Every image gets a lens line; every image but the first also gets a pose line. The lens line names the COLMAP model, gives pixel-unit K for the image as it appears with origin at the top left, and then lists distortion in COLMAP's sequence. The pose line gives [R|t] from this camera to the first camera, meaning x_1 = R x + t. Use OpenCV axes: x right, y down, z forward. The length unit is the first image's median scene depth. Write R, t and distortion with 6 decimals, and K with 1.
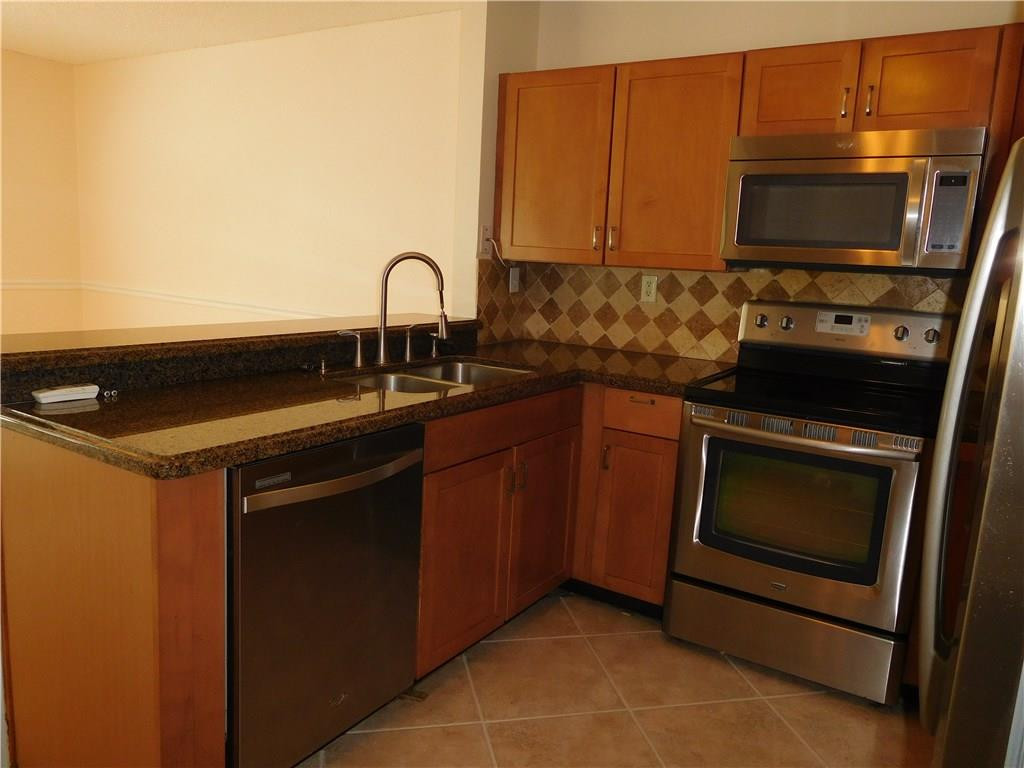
lens RADIAL K [[760.0, 0, 508.9], [0, 760.0, 390.0], [0, 0, 1]] dist [-0.023774, 0.008982]
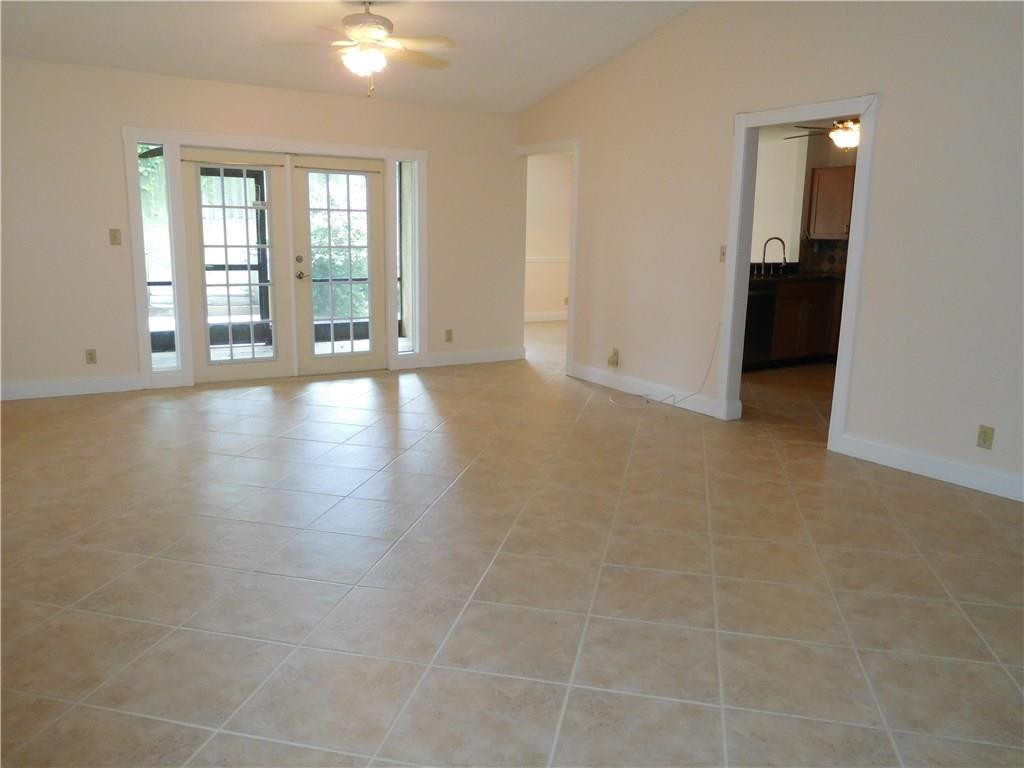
lens RADIAL K [[760.0, 0, 508.9], [0, 760.0, 390.0], [0, 0, 1]] dist [-0.023774, 0.008982]
pose [[0.905620, 0.045549, -0.421637, 0.193820], [-0.042169, 0.998960, 0.017343, 0.383875], [0.421989, 0.002074, 0.906599, -1.995543]]
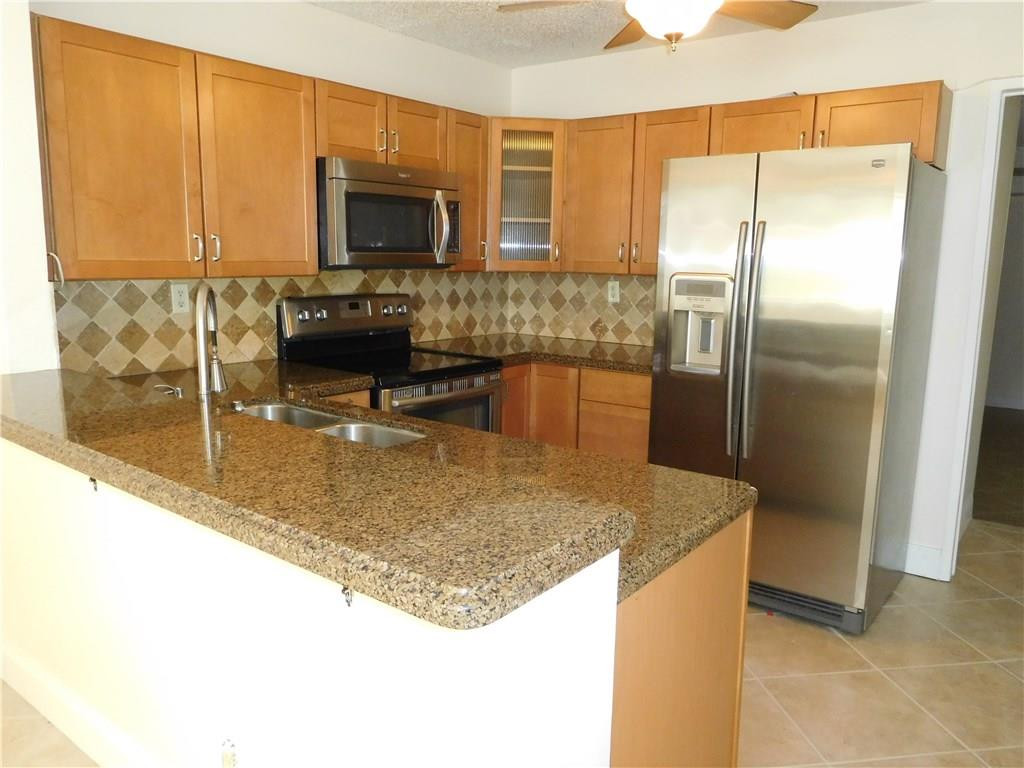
lens RADIAL K [[760.0, 0, 508.9], [0, 760.0, 390.0], [0, 0, 1]] dist [-0.023774, 0.008982]
pose [[0.092515, -0.220707, 0.970943, -0.755427], [0.163992, 0.965186, 0.203772, -0.164310], [-0.982114, 0.140375, 0.125488, 0.574249]]
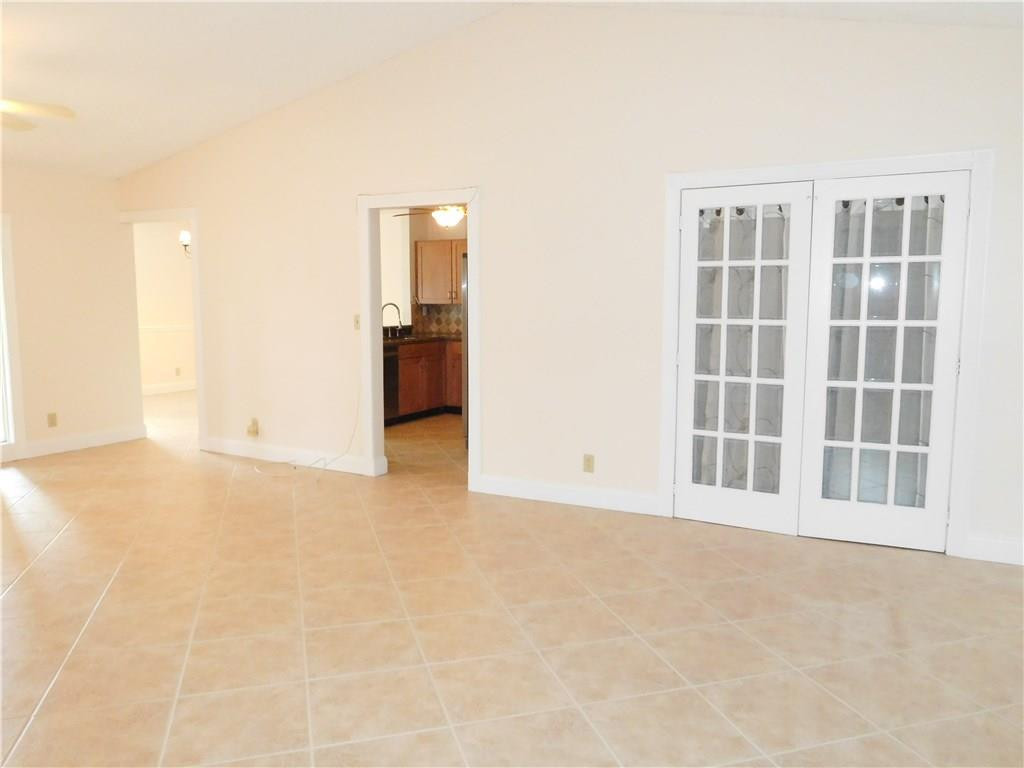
lens RADIAL K [[760.0, 0, 508.9], [0, 760.0, 390.0], [0, 0, 1]] dist [-0.023774, 0.008982]
pose [[0.995625, -0.059302, 0.072211, 0.114268], [0.063377, 0.996444, -0.055513, 0.375374], [-0.068663, 0.059847, 0.995843, -2.097416]]
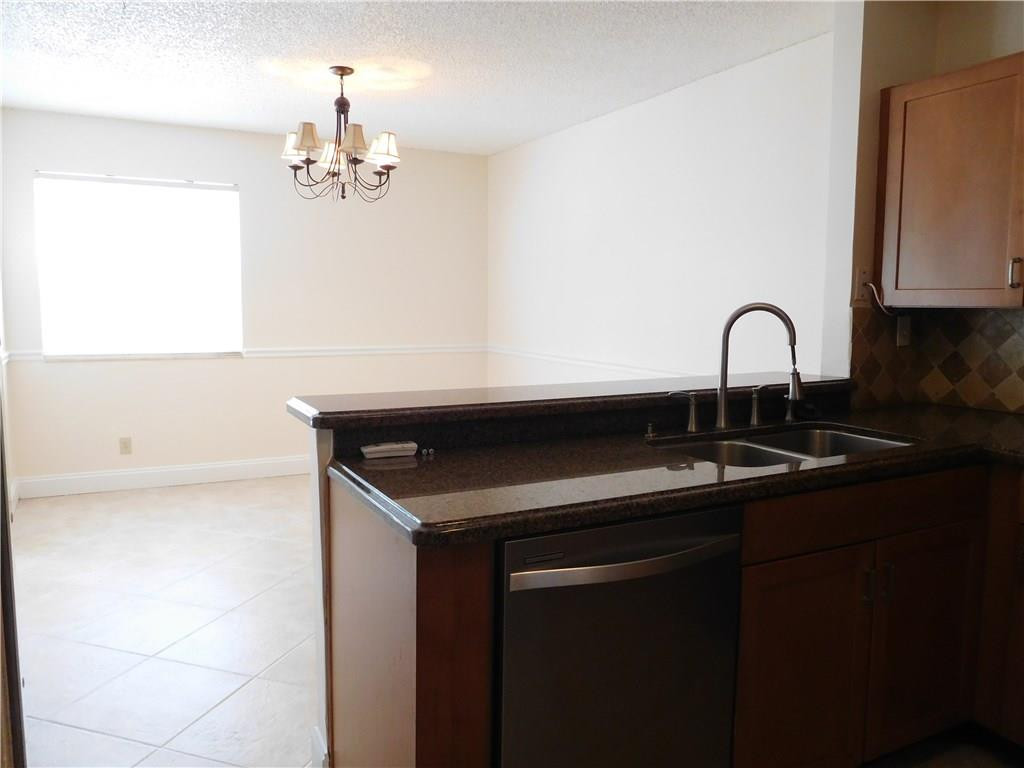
lens RADIAL K [[760.0, 0, 508.9], [0, 760.0, 390.0], [0, 0, 1]] dist [-0.023774, 0.008982]
pose [[0.864079, 0.006611, -0.503313, 0.059572], [-0.043543, 0.997147, -0.061657, -0.013104], [0.501469, 0.075193, 0.861902, 0.096162]]
